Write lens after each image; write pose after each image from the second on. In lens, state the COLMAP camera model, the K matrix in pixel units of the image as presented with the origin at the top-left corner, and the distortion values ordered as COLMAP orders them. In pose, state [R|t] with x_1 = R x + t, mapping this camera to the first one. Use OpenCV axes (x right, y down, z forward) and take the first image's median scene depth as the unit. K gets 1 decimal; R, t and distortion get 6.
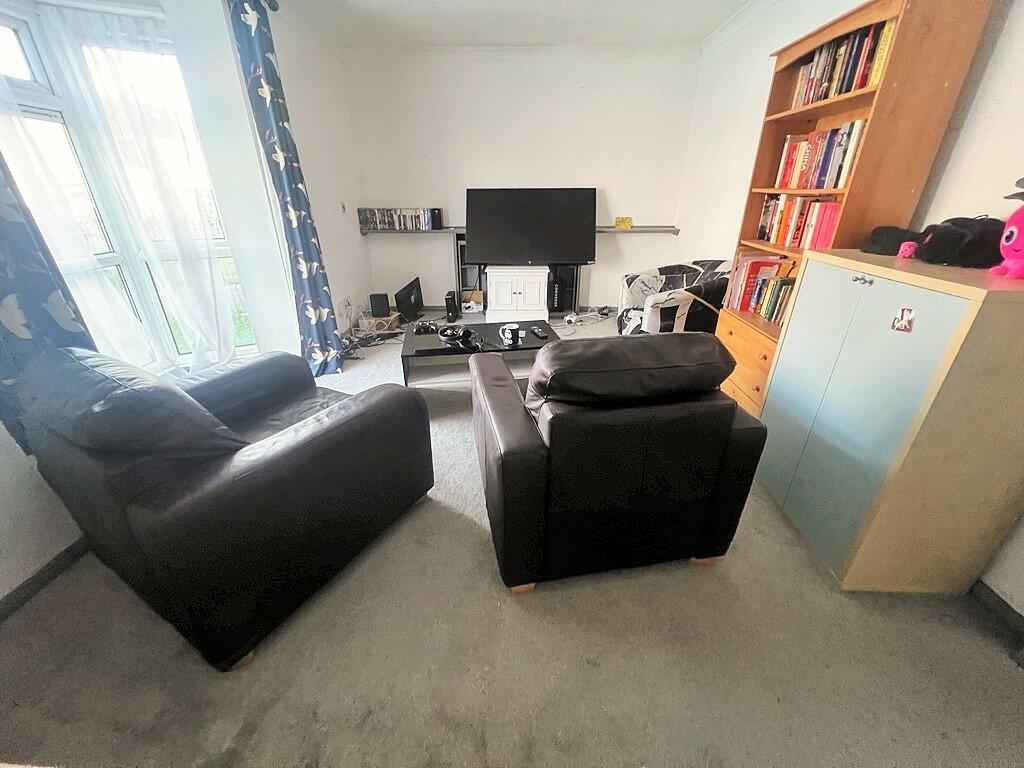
lens RADIAL K [[409.6, 0, 512.0], [0, 409.6, 384.0], [0, 0, 1]] dist [0.000997, -0.000087]
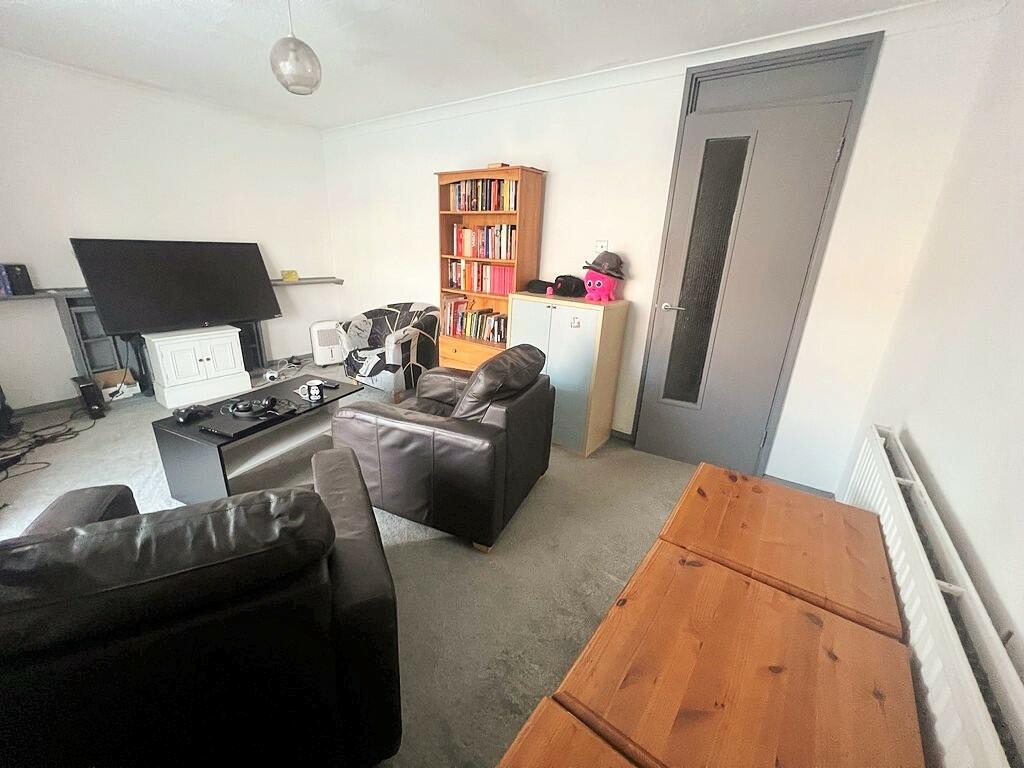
lens RADIAL K [[409.6, 0, 512.0], [0, 409.6, 384.0], [0, 0, 1]] dist [0.000997, -0.000087]
pose [[0.548546, -0.244957, 0.799433, -0.551635], [0.315577, 0.946061, 0.073347, -0.058093], [-0.774279, 0.212048, 0.596261, 0.011034]]
